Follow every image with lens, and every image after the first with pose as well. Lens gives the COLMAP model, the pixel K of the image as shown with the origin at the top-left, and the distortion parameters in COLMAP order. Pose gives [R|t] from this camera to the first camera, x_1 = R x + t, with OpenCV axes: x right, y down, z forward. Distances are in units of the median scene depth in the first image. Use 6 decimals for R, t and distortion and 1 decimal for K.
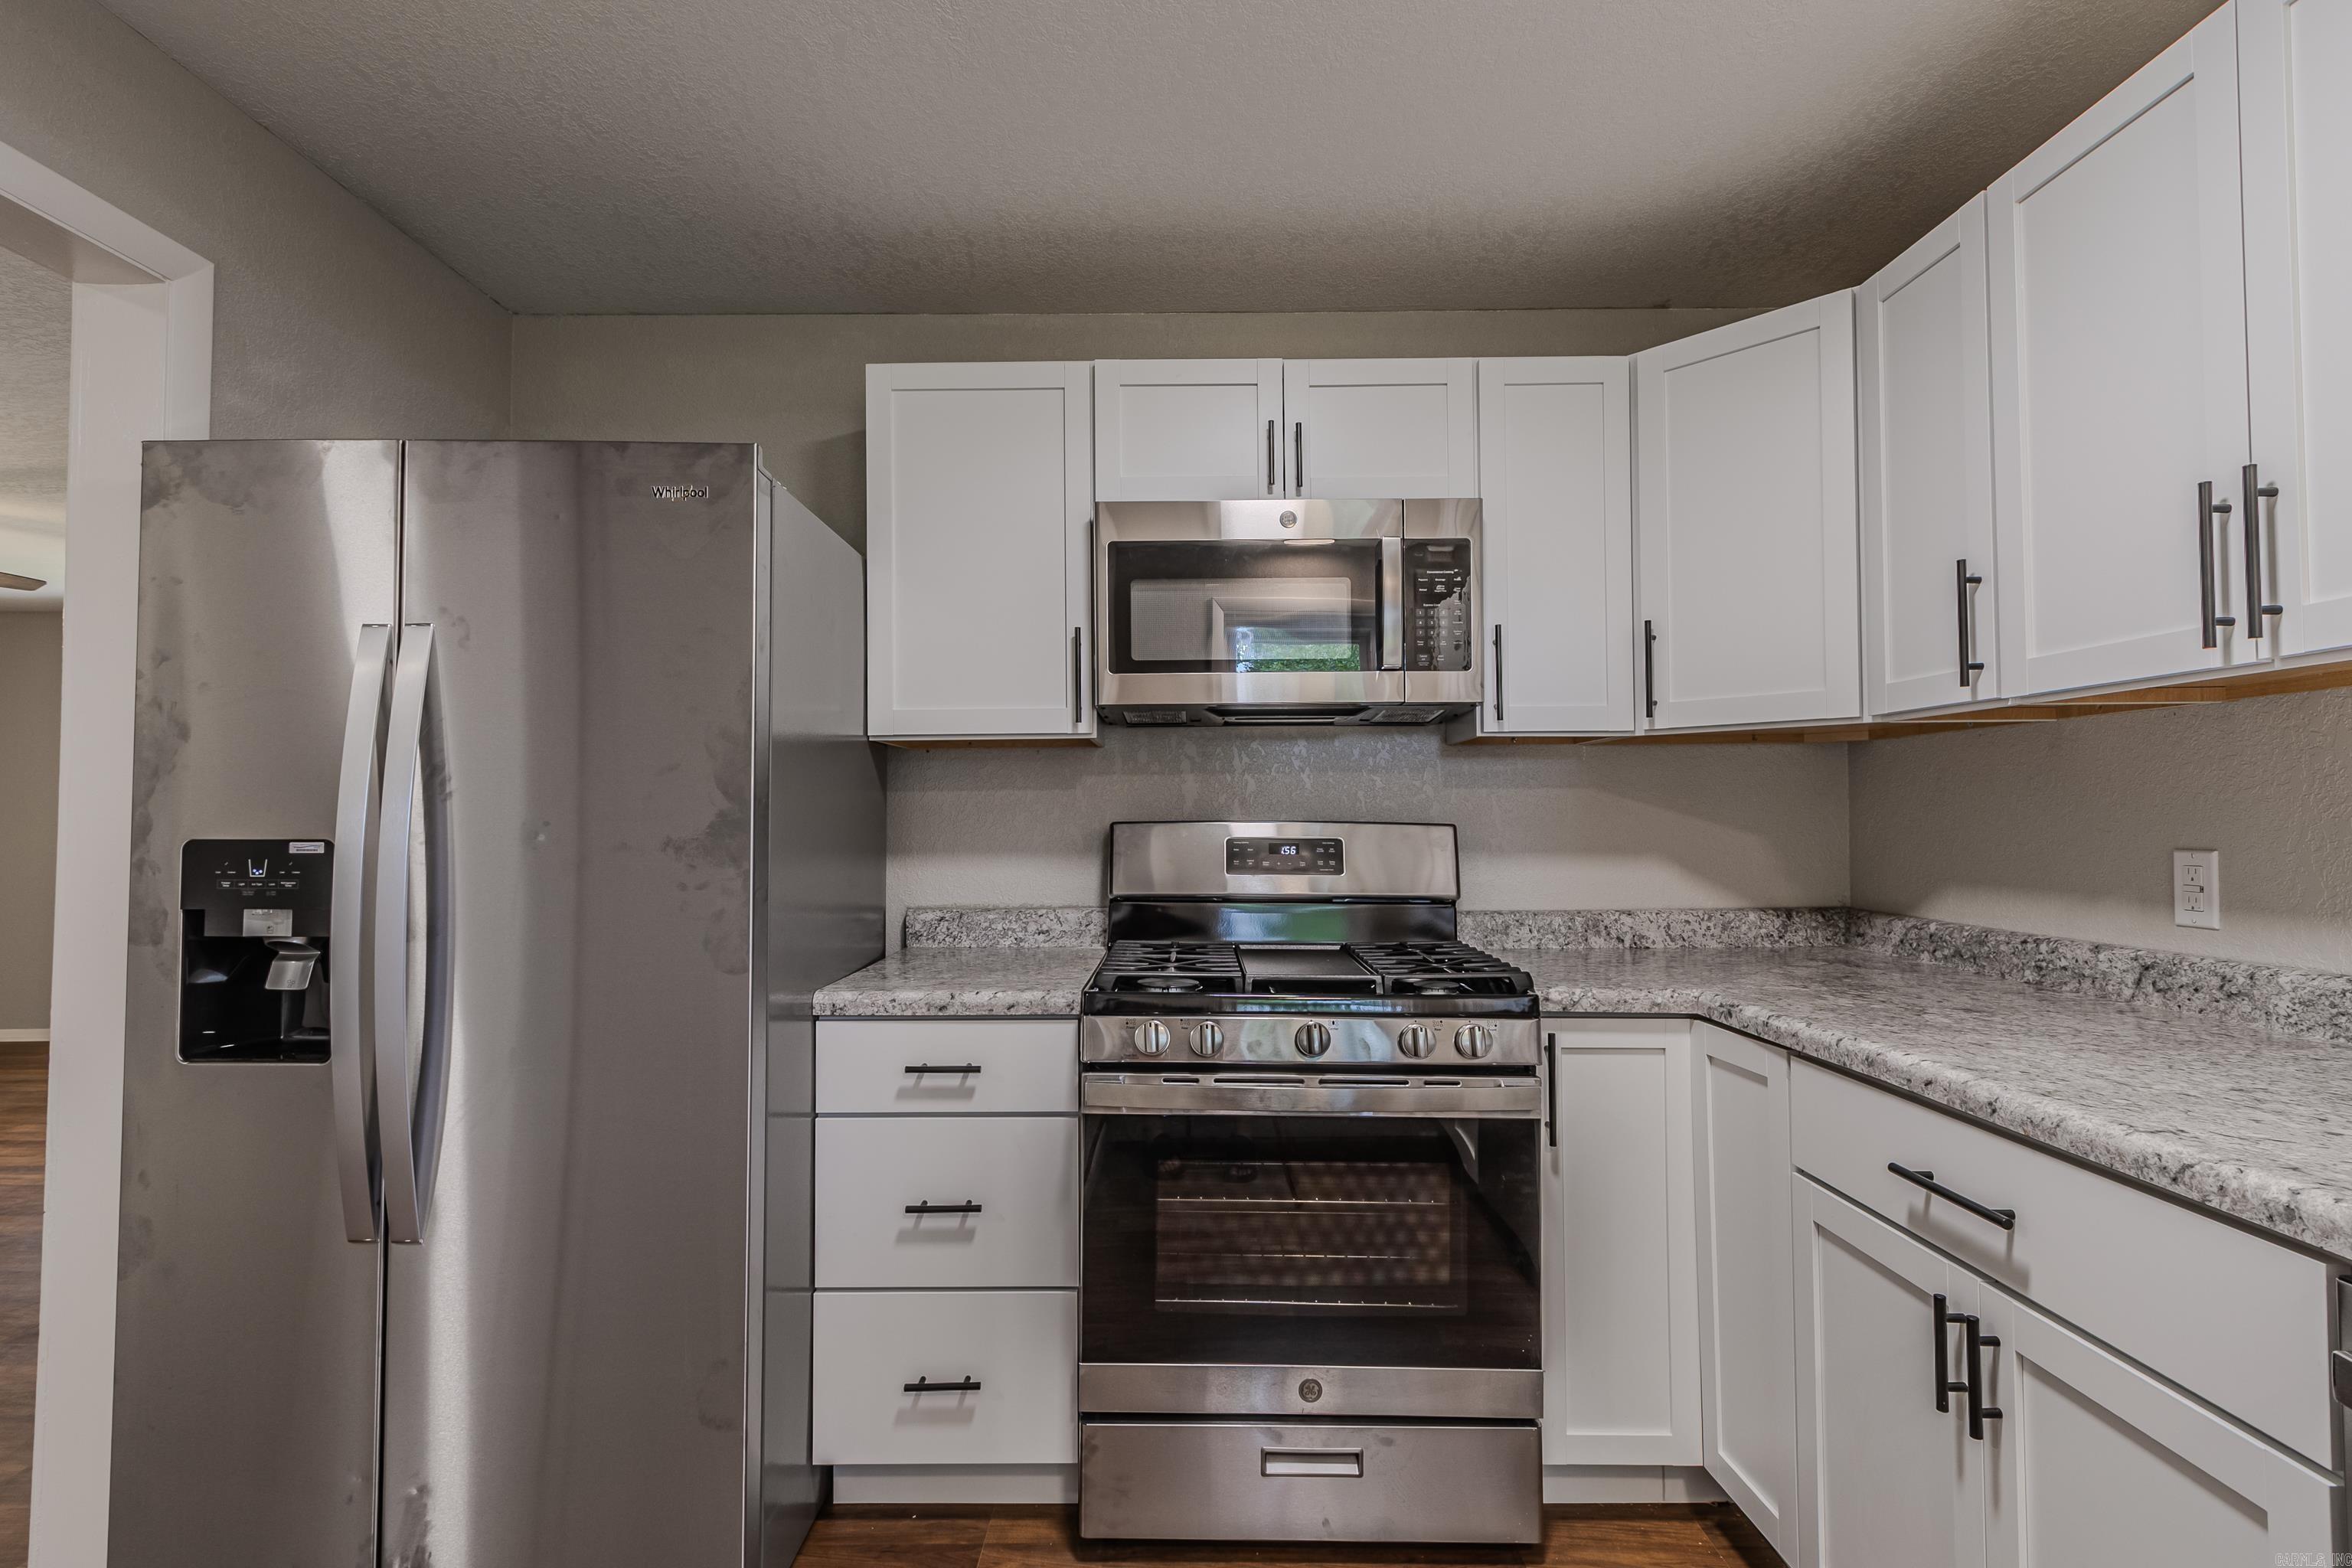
lens RADIAL K [[1099.0, 0, 1149.0], [0, 1099.0, 795.7], [0, 0, 1]] dist [0.003609, -0.000531]
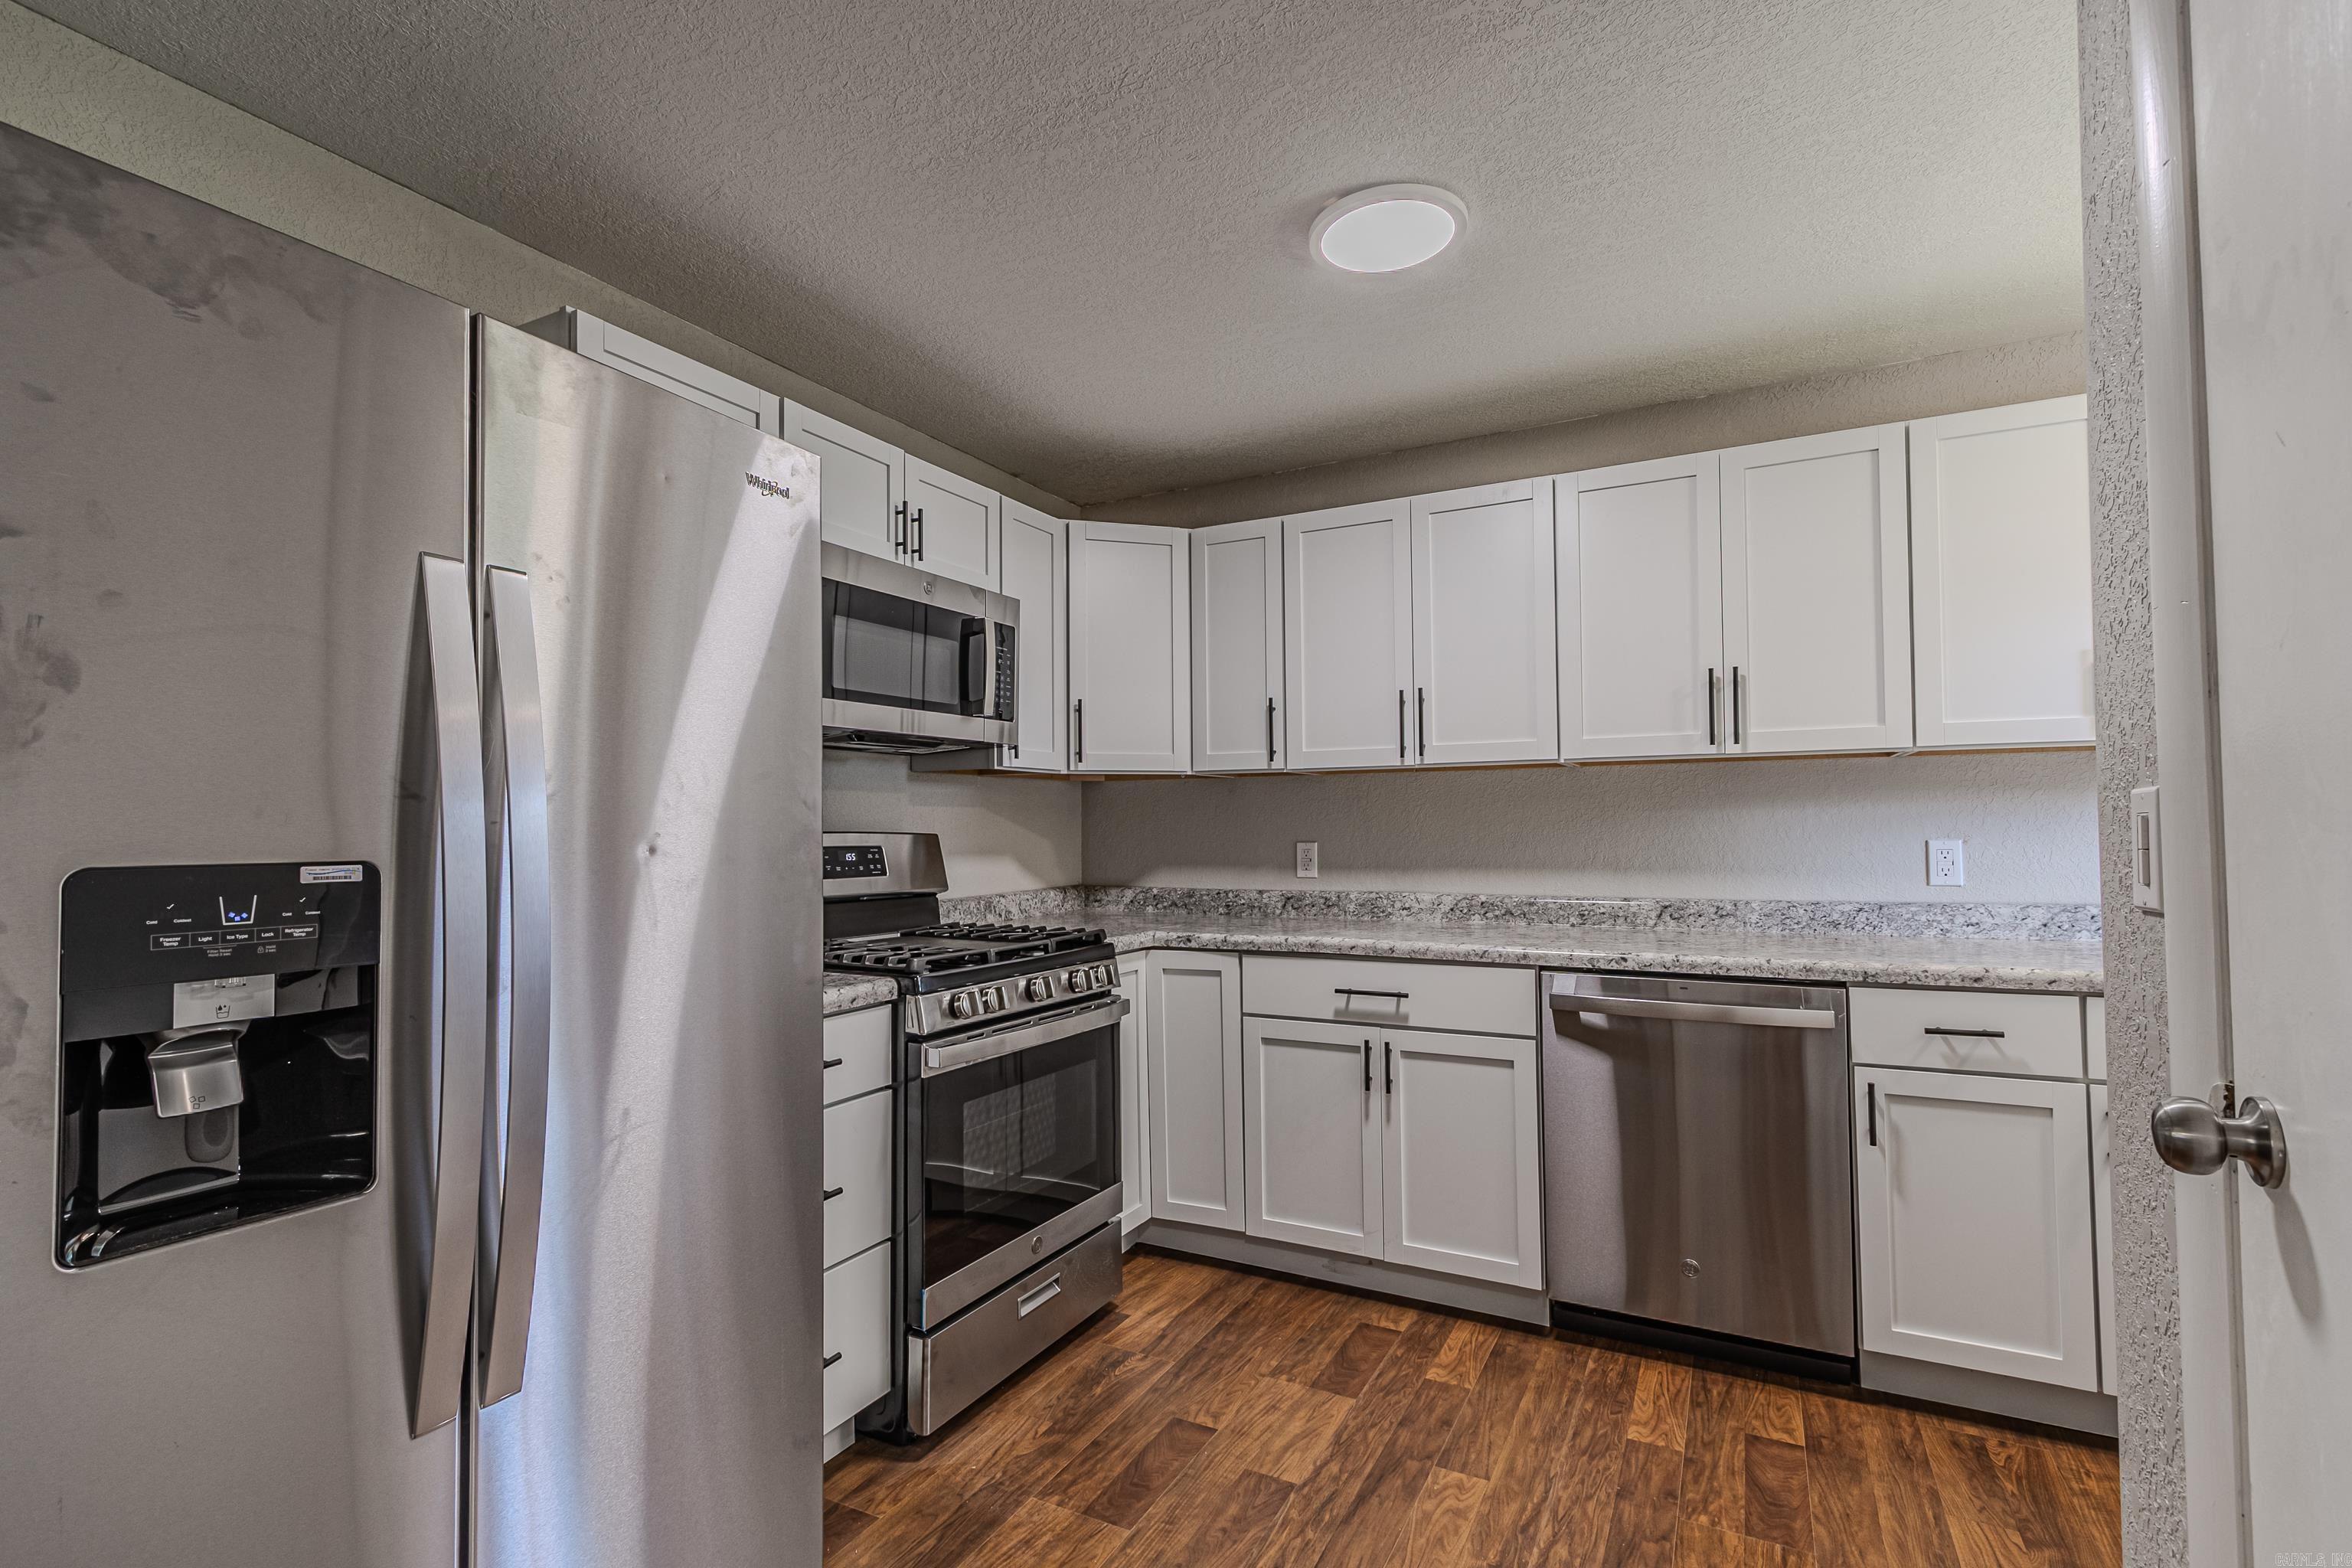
lens RADIAL K [[1099.0, 0, 1149.0], [0, 1099.0, 795.7], [0, 0, 1]] dist [0.003609, -0.000531]
pose [[0.465341, 0.025591, 0.884761, -1.057279], [-0.014725, 0.999667, -0.021170, 0.006926], [-0.885009, -0.003176, 0.465563, 0.249342]]
